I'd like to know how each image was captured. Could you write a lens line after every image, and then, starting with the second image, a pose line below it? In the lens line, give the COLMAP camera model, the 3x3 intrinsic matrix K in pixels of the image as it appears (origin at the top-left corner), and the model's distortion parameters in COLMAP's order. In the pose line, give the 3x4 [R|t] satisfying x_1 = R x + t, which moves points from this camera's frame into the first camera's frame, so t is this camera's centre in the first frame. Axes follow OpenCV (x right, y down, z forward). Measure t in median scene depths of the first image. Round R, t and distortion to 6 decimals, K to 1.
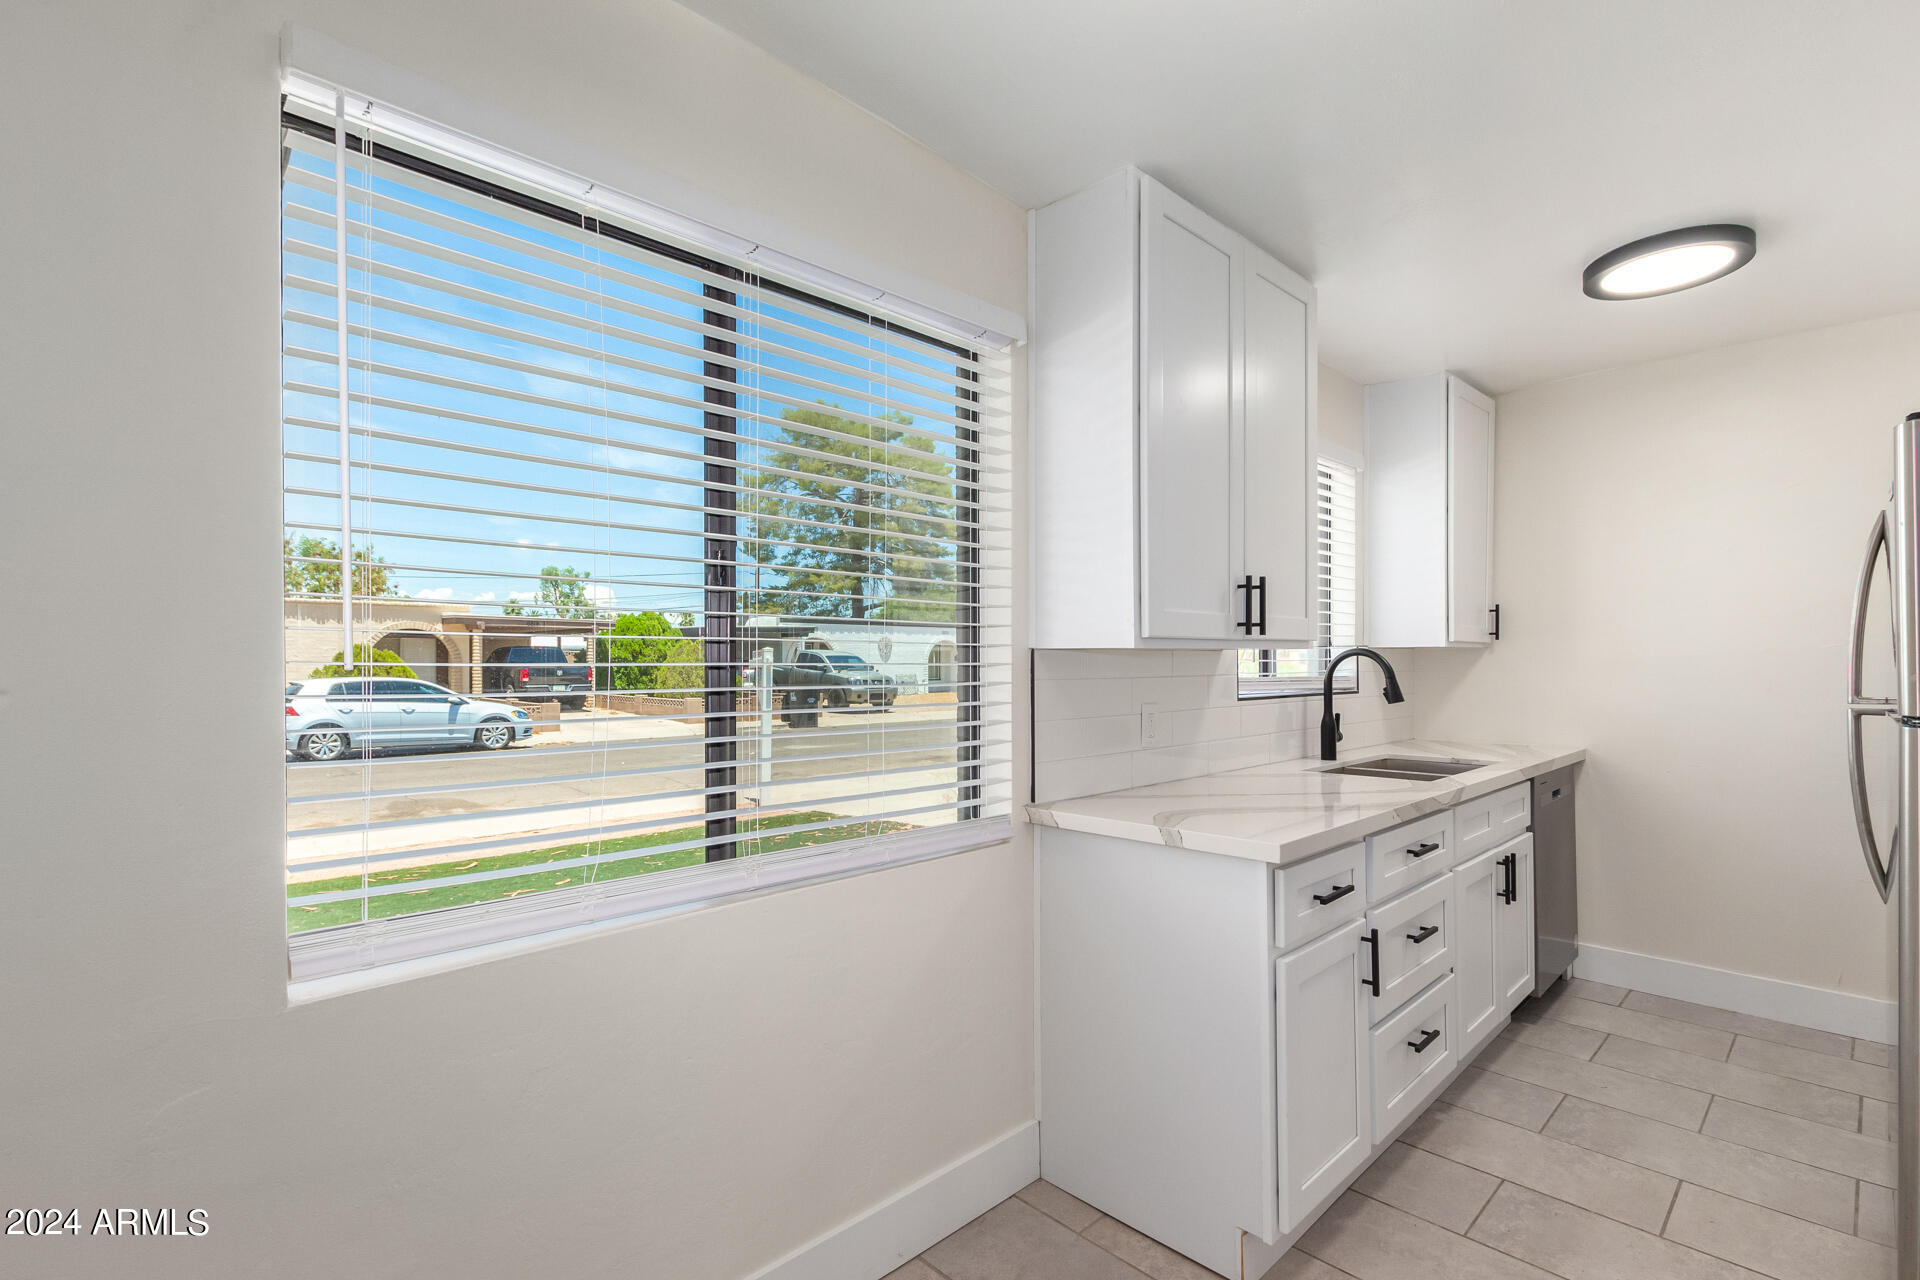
lens RADIAL K [[900.9, 0, 961.9], [0, 900.9, 651.6], [0, 0, 1]] dist [0.008883, -0.001284]
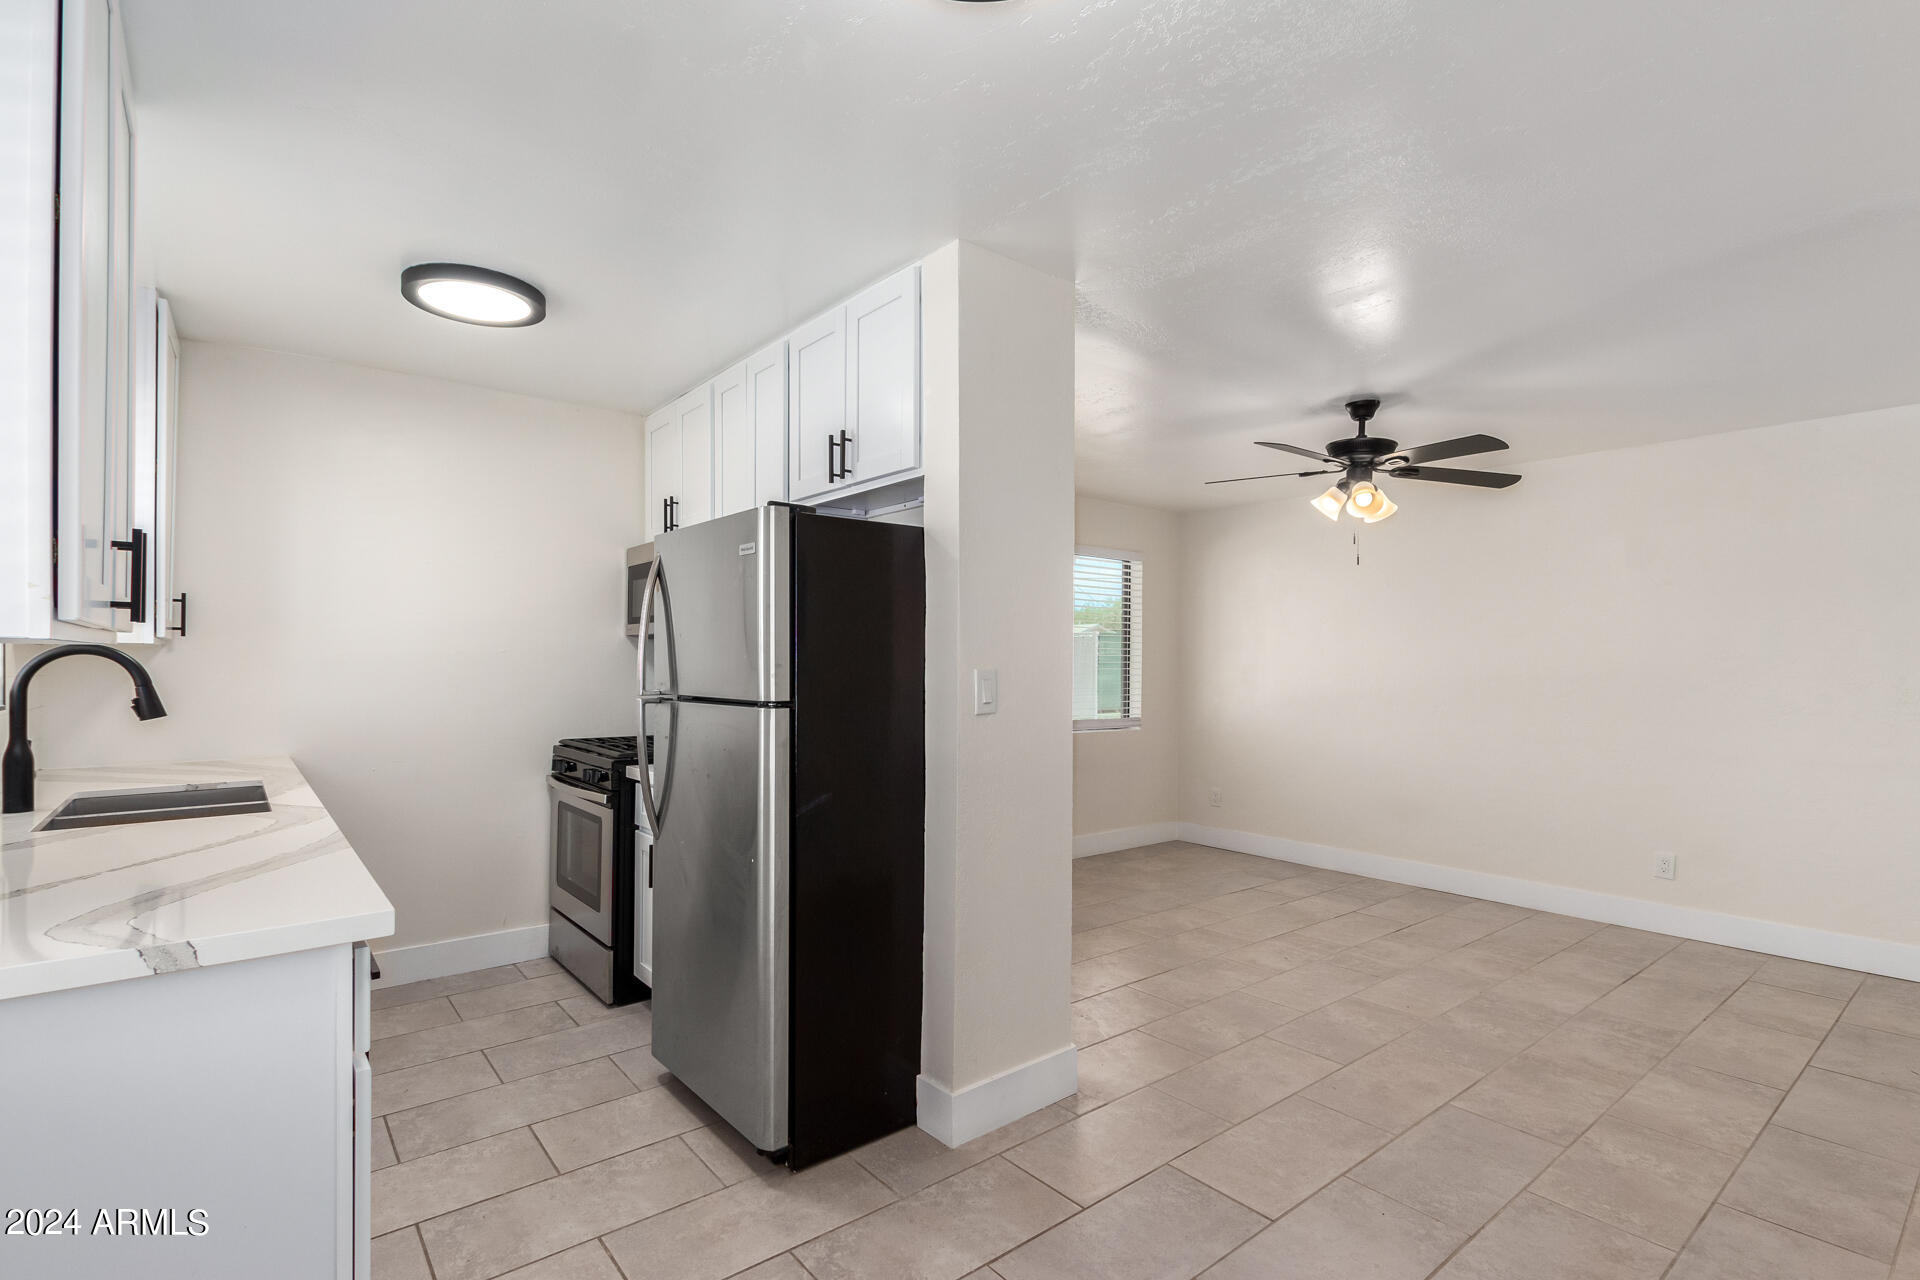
lens RADIAL K [[900.9, 0, 965.1], [0, 900.9, 645.2], [0, 0, 1]] dist [0.008883, -0.001284]
pose [[0.097750, 0.020885, 0.994992, -0.231447], [-0.013204, 0.999719, -0.019687, 0.002502], [-0.995123, -0.011214, 0.097998, 0.295819]]
